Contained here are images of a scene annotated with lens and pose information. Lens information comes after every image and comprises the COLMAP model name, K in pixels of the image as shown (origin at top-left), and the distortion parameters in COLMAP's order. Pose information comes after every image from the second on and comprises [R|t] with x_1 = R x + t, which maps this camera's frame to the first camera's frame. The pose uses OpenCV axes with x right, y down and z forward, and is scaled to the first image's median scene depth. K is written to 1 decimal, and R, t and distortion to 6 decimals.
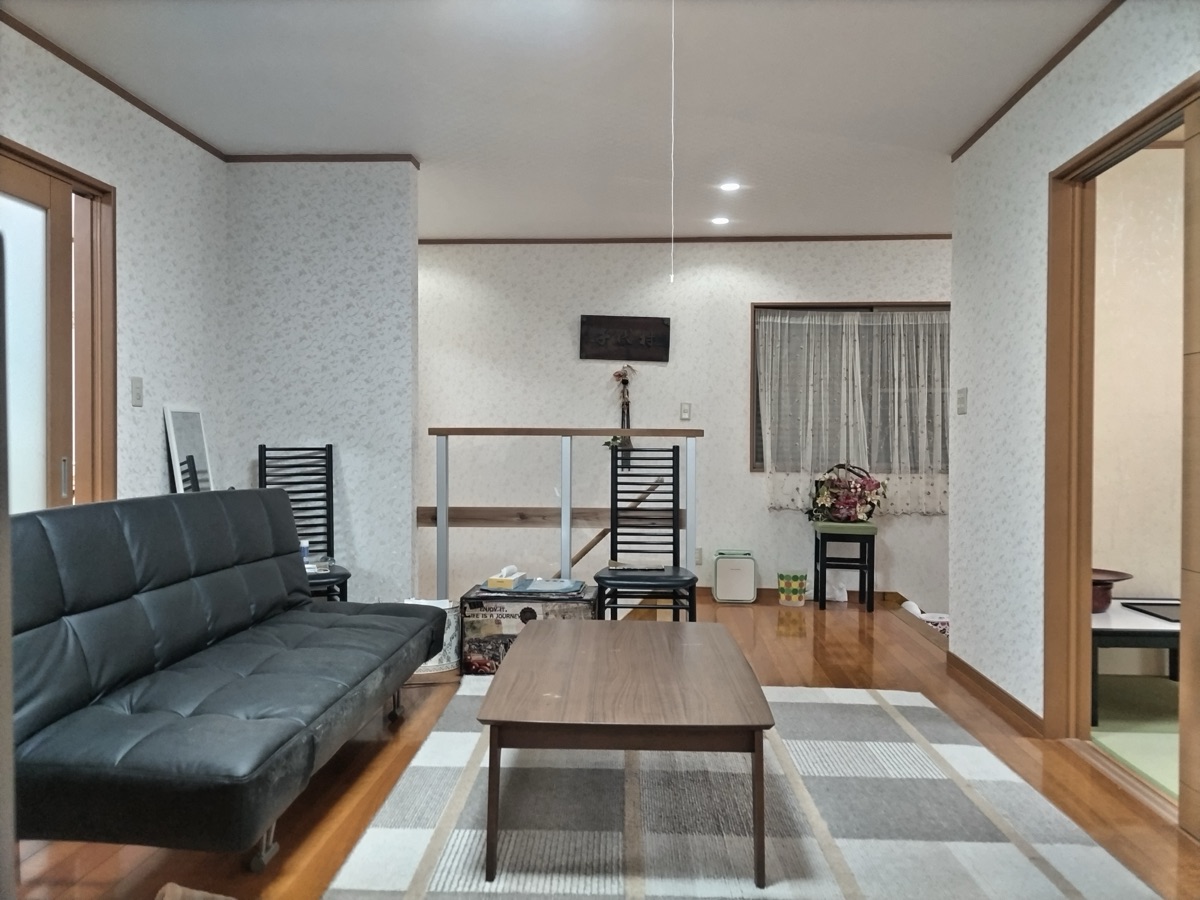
lens RADIAL K [[895.4, 0, 603.2], [0, 895.4, 448.5], [0, 0, 1]] dist [0.047442, -0.037358]
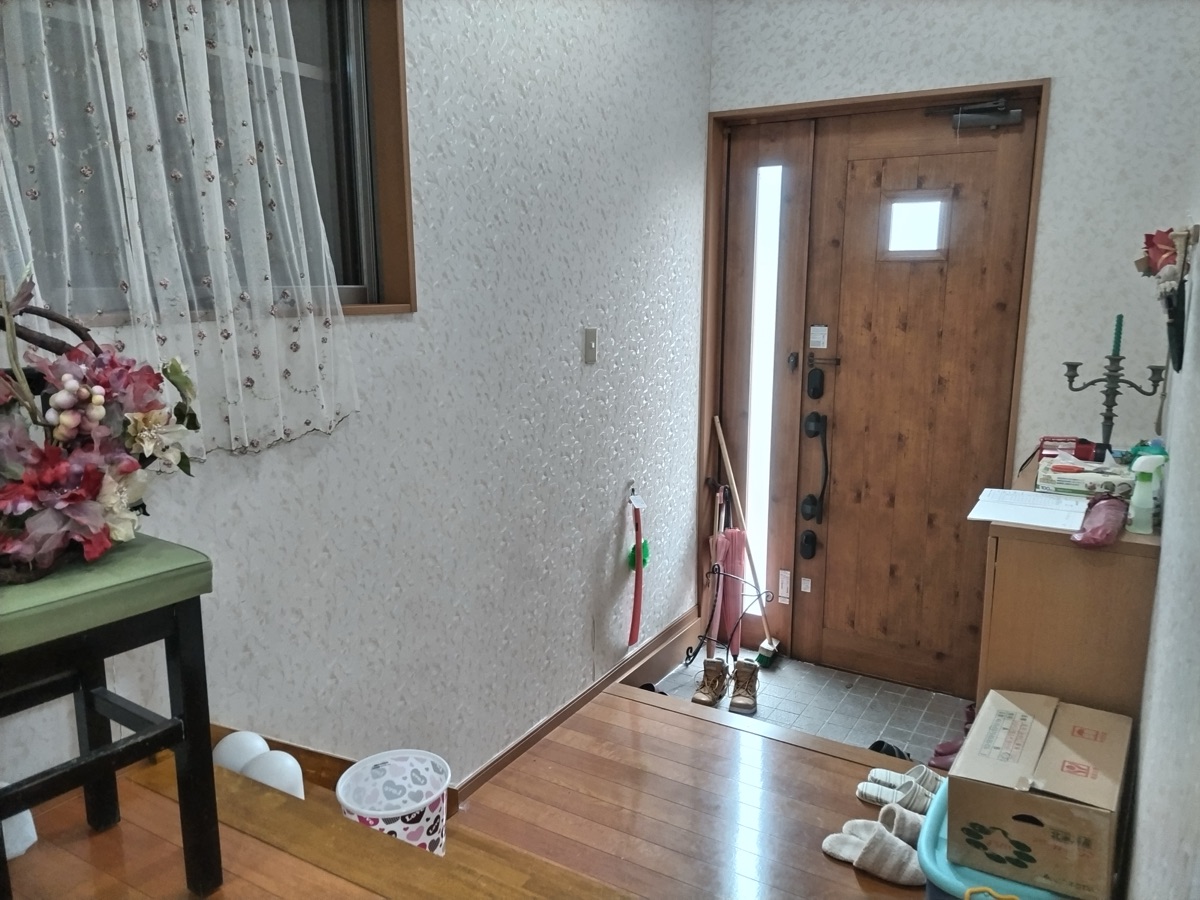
lens RADIAL K [[895.4, 0, 594.0], [0, 895.4, 451.5], [0, 0, 1]] dist [0.047442, -0.037358]
pose [[0.451548, -0.178067, 0.874298, 0.137449], [0.003533, 0.980233, 0.197817, 0.011728], [-0.892240, -0.086235, 0.443252, 0.752384]]
